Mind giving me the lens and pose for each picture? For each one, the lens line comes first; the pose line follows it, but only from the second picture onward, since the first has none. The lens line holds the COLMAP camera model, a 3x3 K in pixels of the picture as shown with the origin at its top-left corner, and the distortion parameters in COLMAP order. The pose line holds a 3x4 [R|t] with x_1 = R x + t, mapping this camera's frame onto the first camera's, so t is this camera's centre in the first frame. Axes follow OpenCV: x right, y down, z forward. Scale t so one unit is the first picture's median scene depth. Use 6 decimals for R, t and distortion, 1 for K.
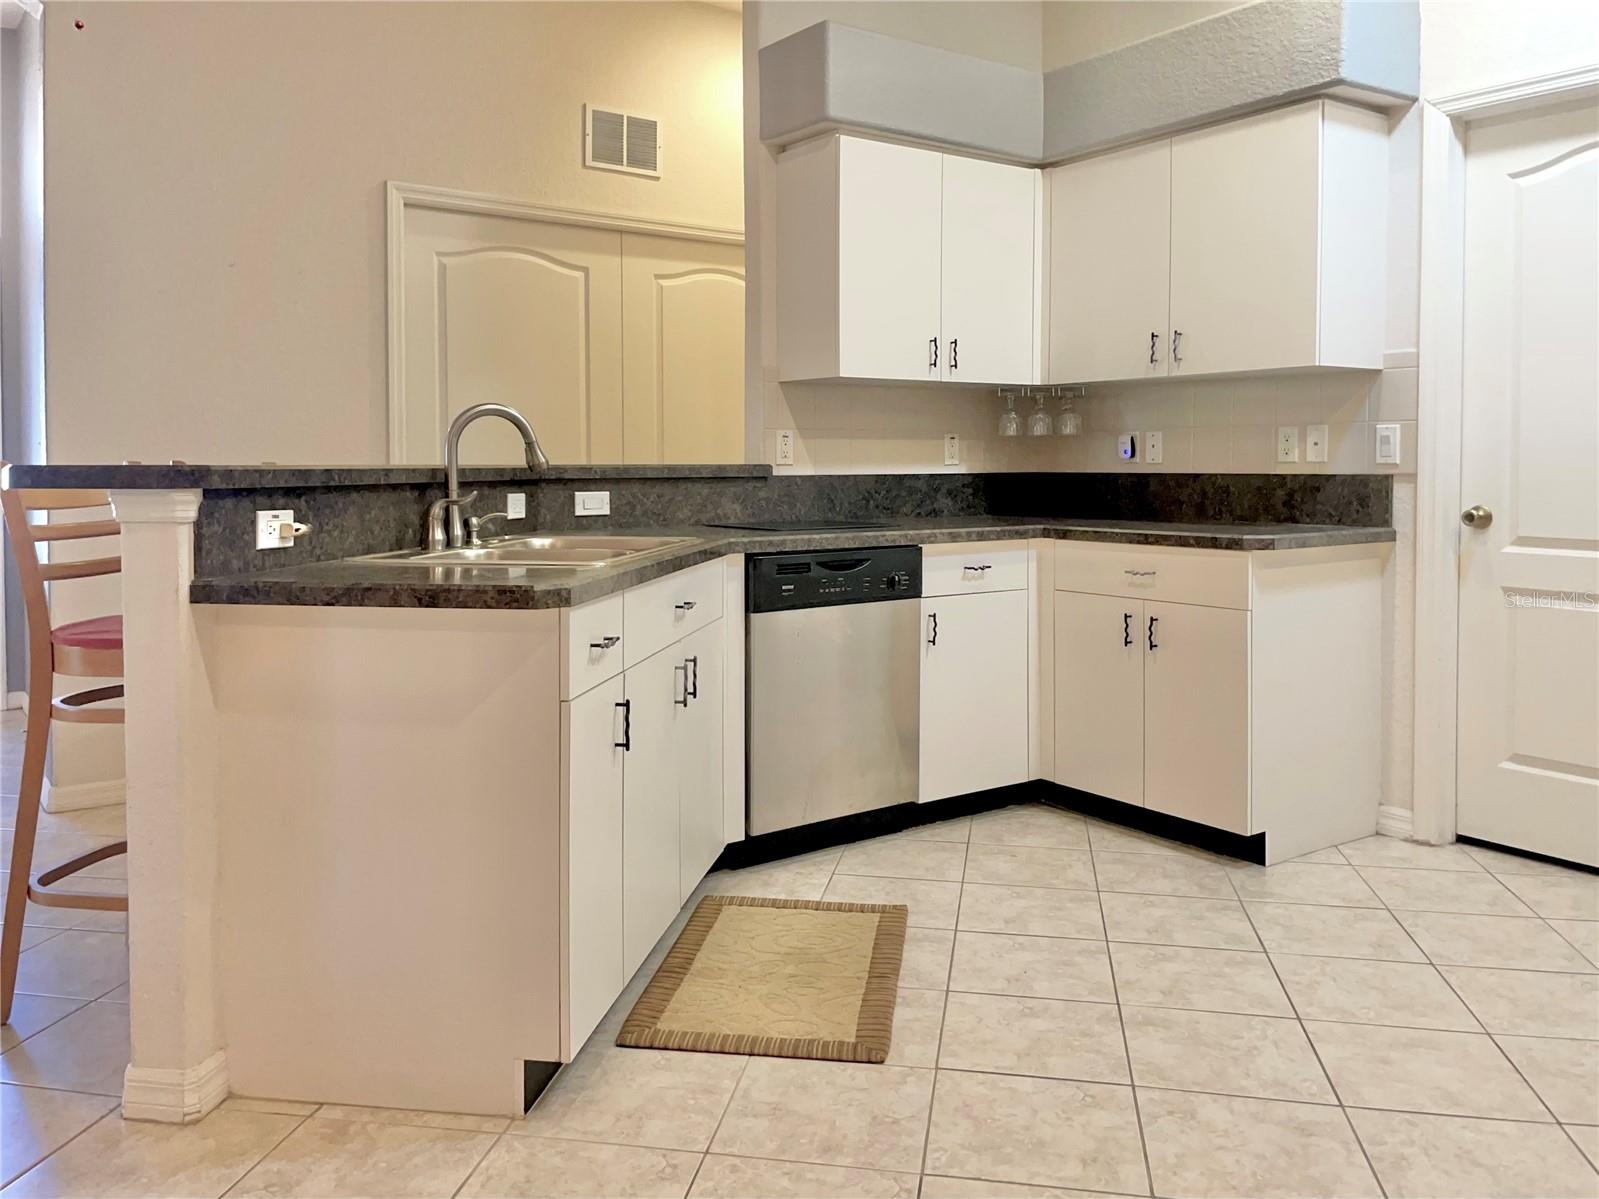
lens RADIAL K [[1232.0, 0, 797.8], [0, 1232.0, 502.0], [0, 0, 1]] dist [0.008905, 0.000623]
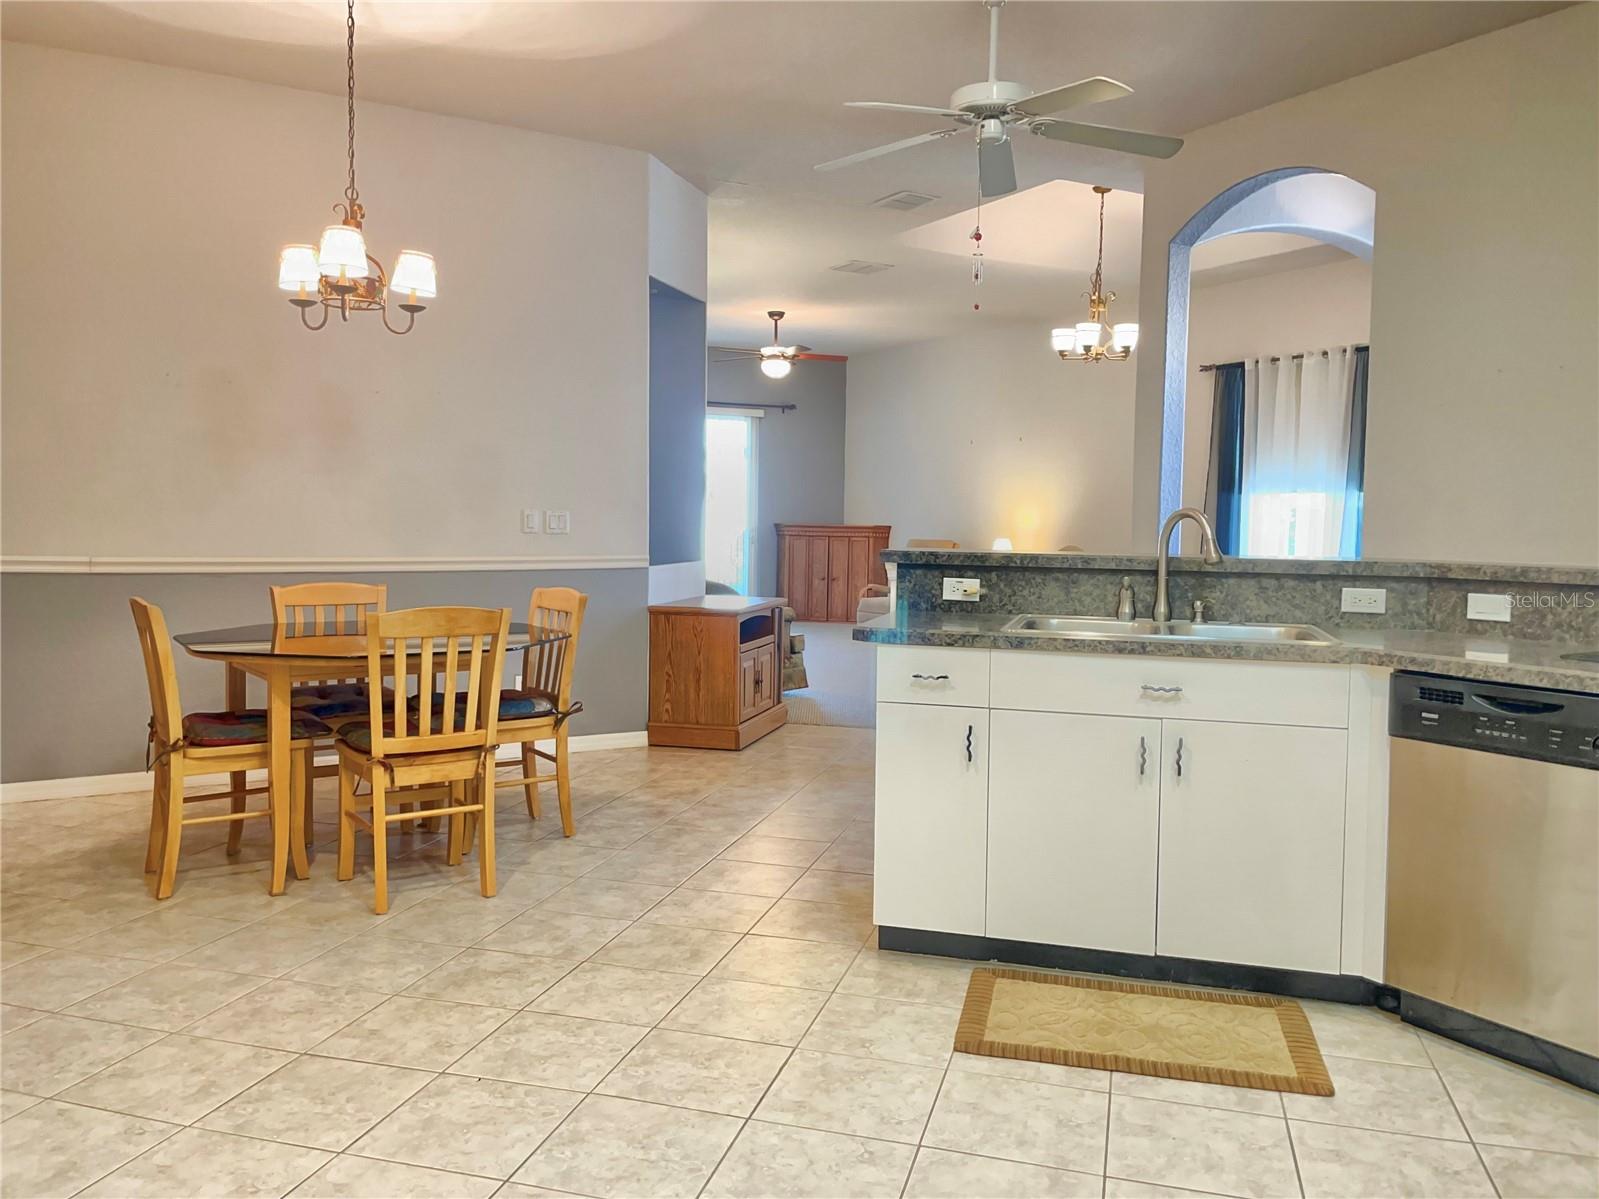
lens RADIAL K [[1235.8, 0, 808.0], [0, 1235.8, 574.6], [0, 0, 1]] dist [0.055880, -0.088947]
pose [[-0.080332, 0.050168, -0.995505, 0.802943], [-0.045660, 0.997499, 0.053953, -0.050349], [0.995722, 0.049789, -0.077840, 0.573980]]
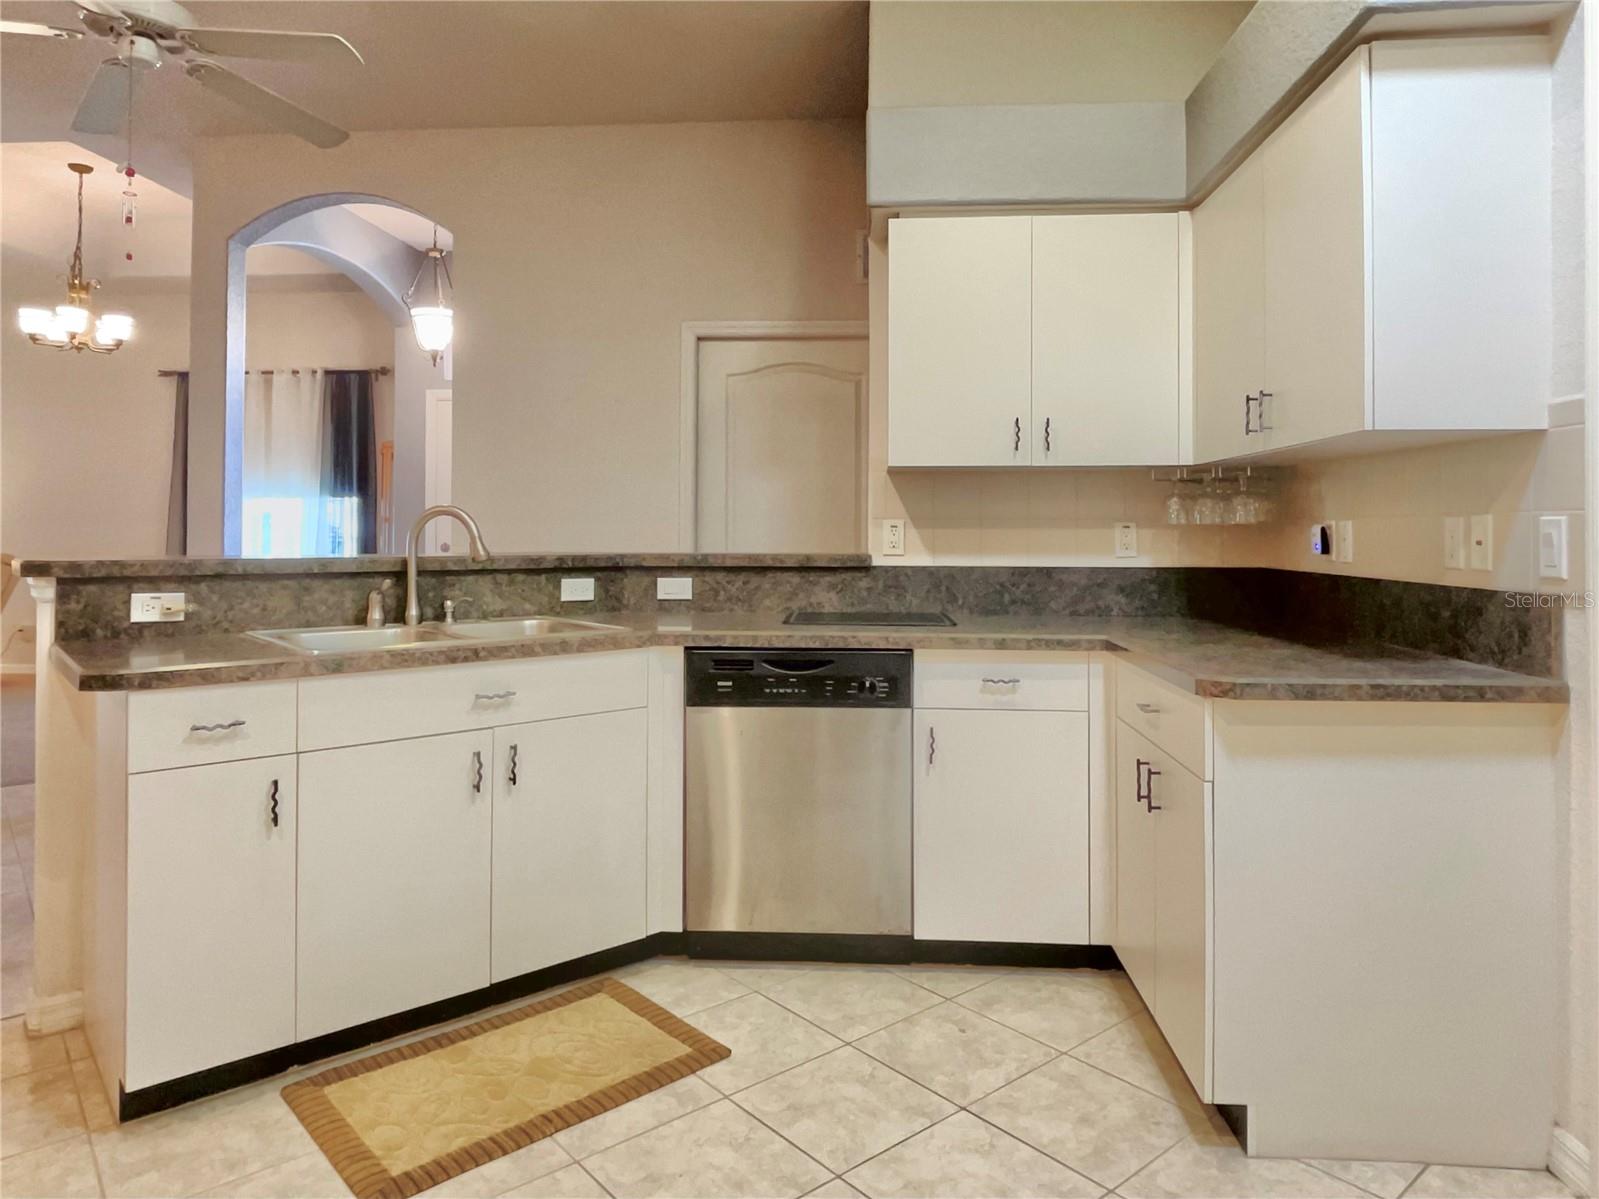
lens RADIAL K [[1015.3, 0, 800.8], [0, 1015.3, 512.8], [0, 0, 1]] dist [0.011046, -0.019221]
pose [[0.780171, -0.005286, -0.625544, 0.502070], [-0.025692, 0.998850, -0.040483, -0.033307], [0.625038, 0.047655, 0.779138, 0.357294]]
